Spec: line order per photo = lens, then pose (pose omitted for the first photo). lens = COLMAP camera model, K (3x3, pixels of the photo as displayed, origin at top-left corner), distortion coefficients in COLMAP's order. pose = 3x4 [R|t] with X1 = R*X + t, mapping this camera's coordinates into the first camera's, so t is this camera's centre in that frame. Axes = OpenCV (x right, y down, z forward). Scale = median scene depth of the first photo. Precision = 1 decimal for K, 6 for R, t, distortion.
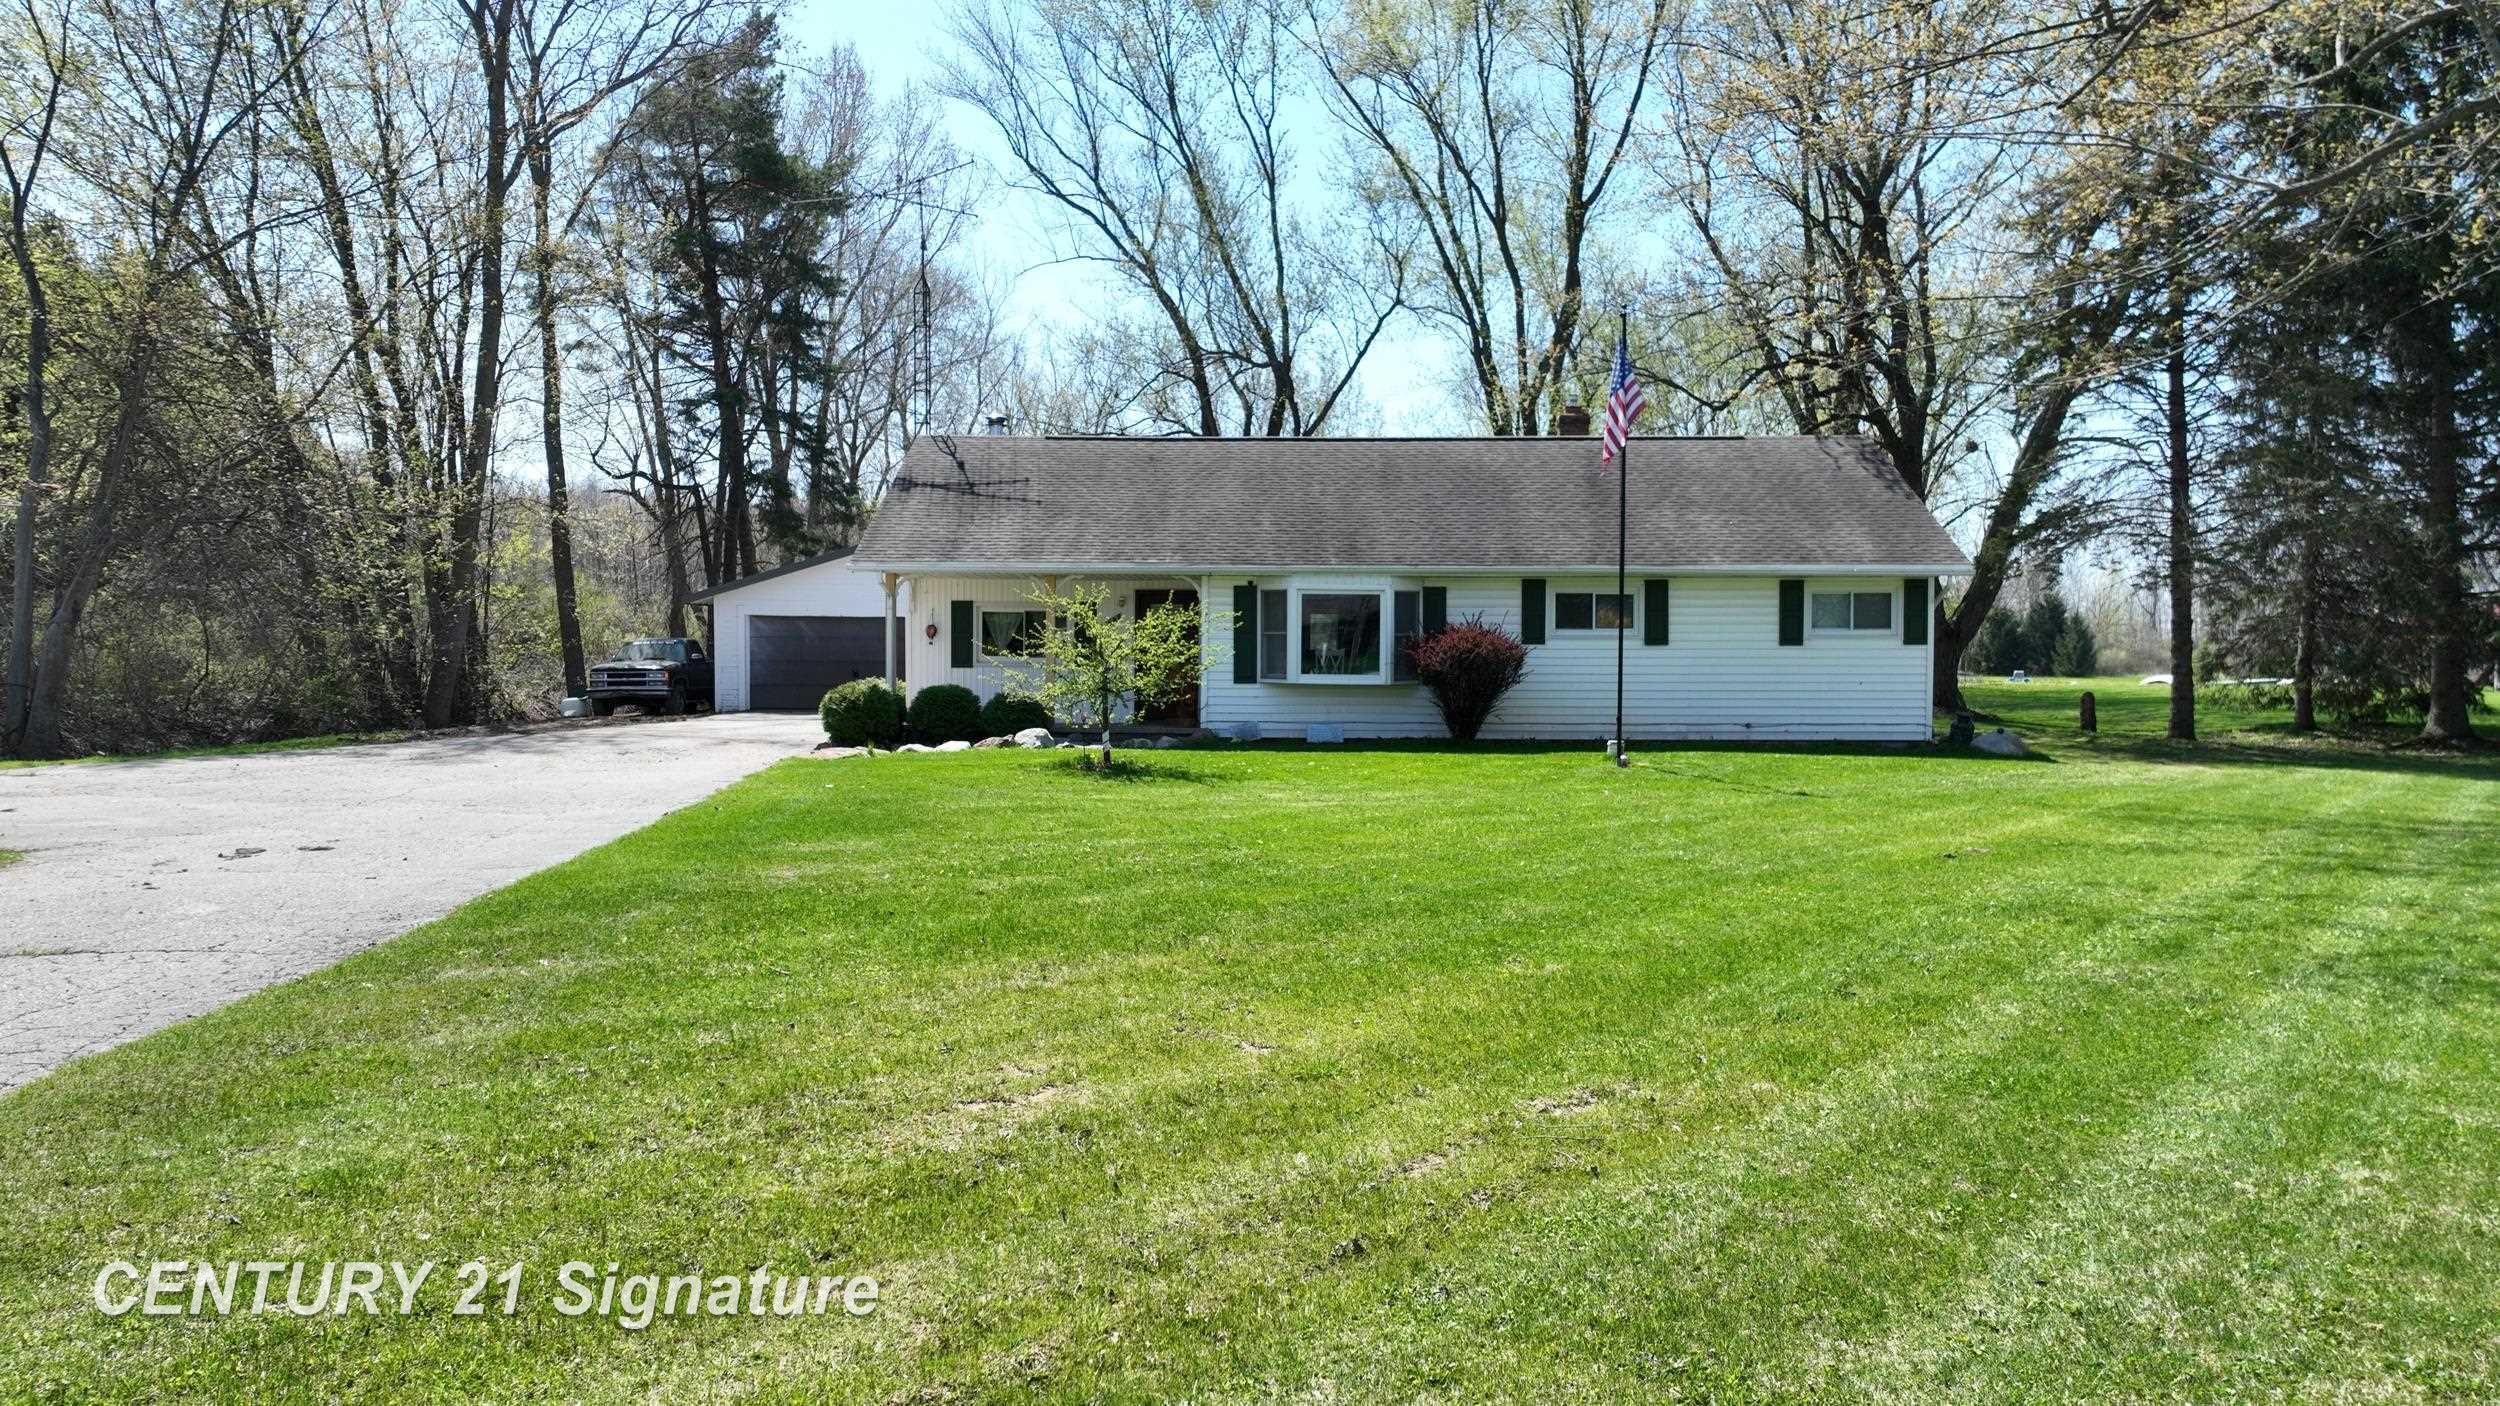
lens RADIAL K [[1759.8, 0, 1249.8], [0, 1759.8, 701.3], [0, 0, 1]] dist [0.000541, 0.017186]
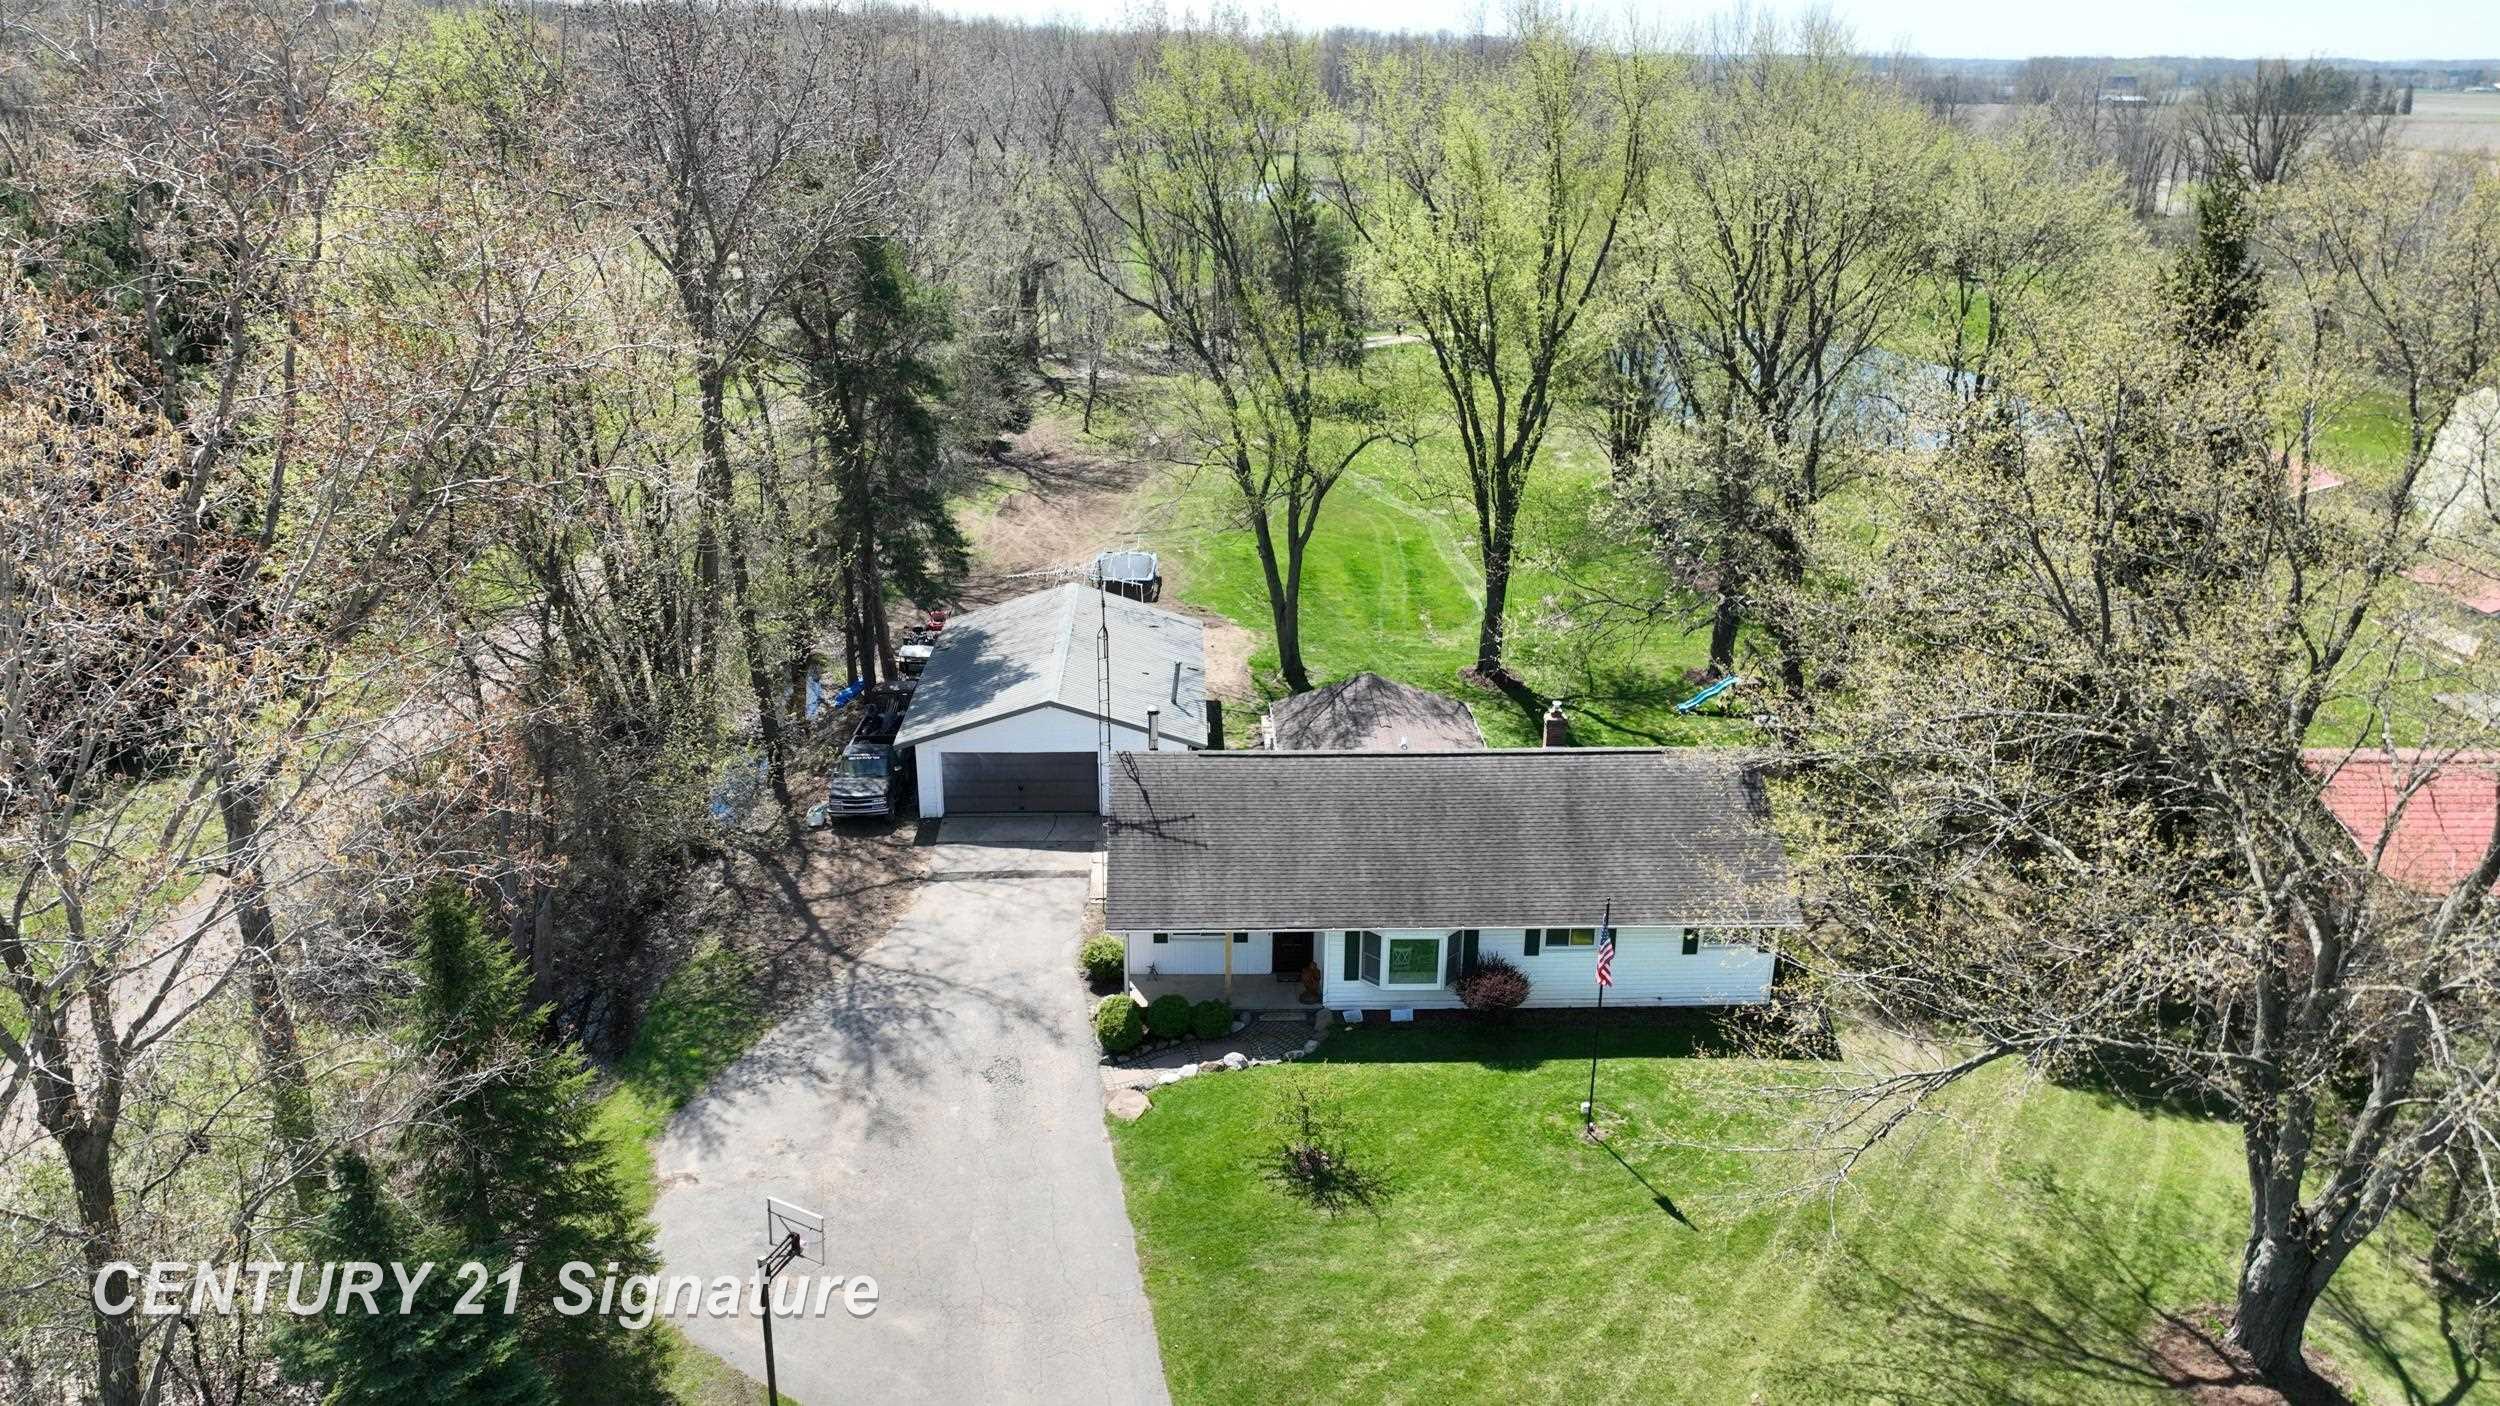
lens RADIAL K [[1759.8, 0, 1258.9], [0, 1759.8, 690.2], [0, 0, 1]] dist [0.000541, 0.017186]
pose [[0.997519, -0.015937, 0.068563, -0.192468], [-0.006629, 0.948435, 0.316902, -0.770317], [-0.070078, -0.316571, 0.945977, -0.422981]]
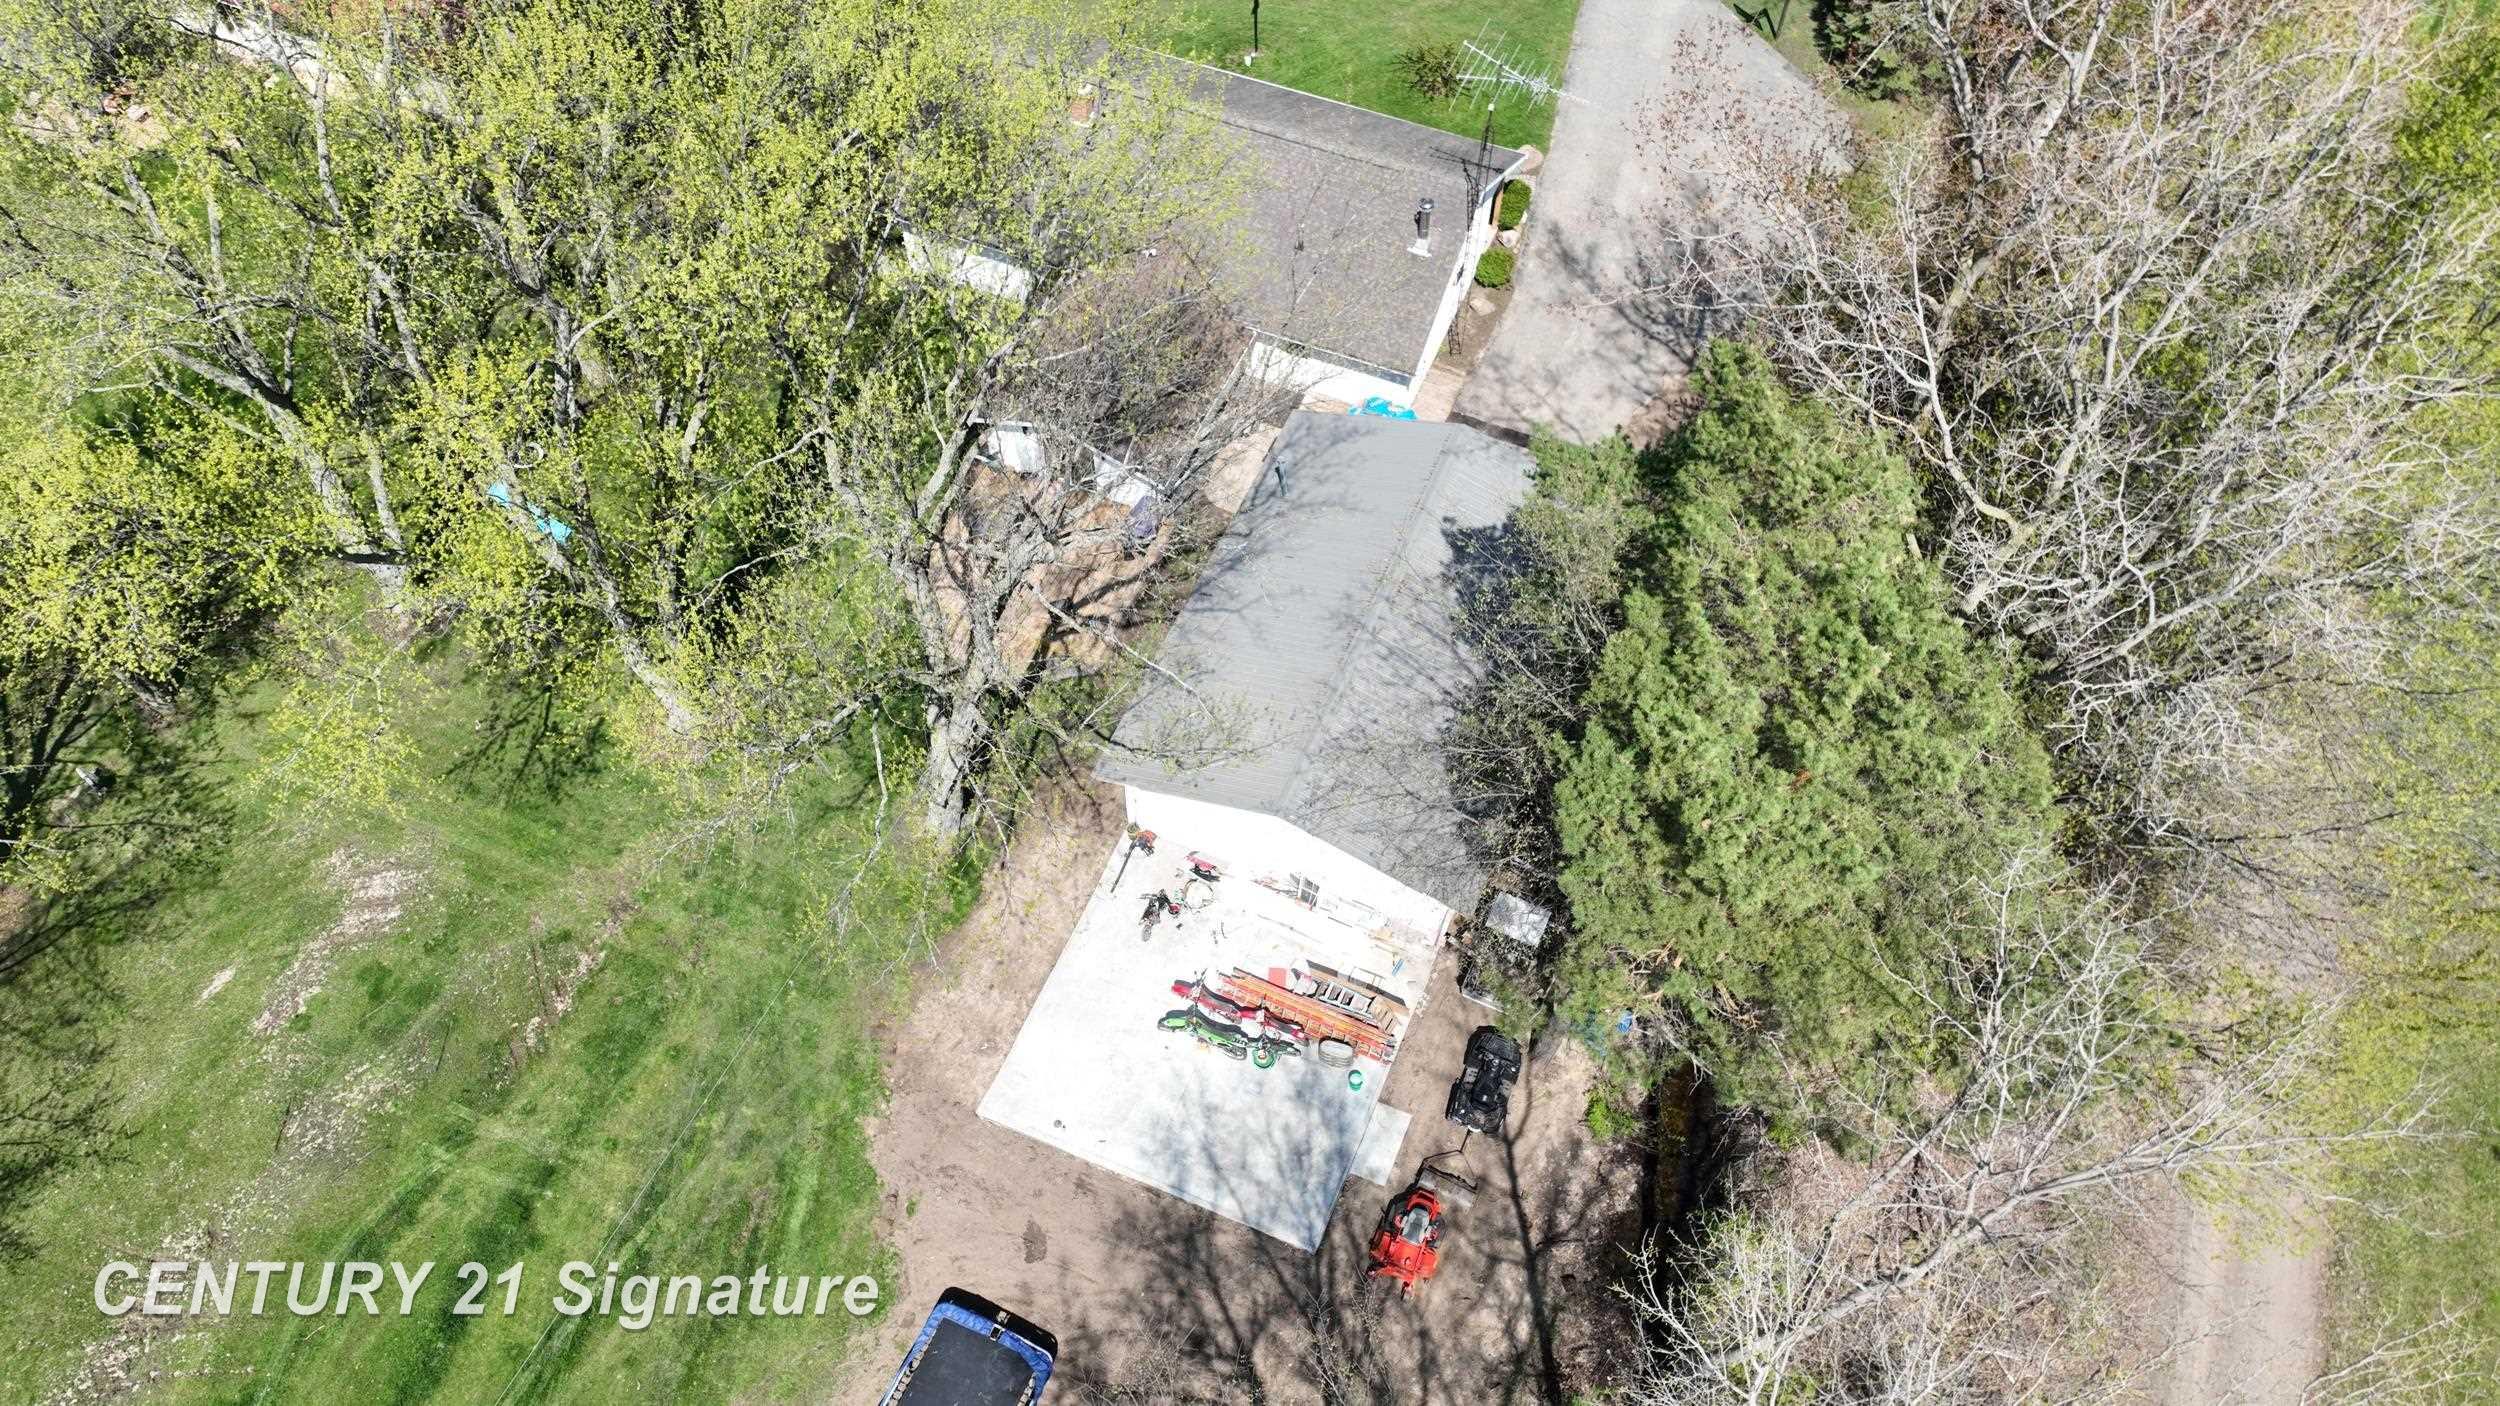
lens RADIAL K [[1759.8, 0, 1261.1], [0, 1759.8, 700.0], [0, 0, 1]] dist [0.000541, 0.017186]
pose [[-0.933631, -0.302738, 0.191528, -0.510215], [-0.000615, 0.535995, 0.844221, -1.420454], [-0.358235, 0.788073, -0.500607, 2.575693]]
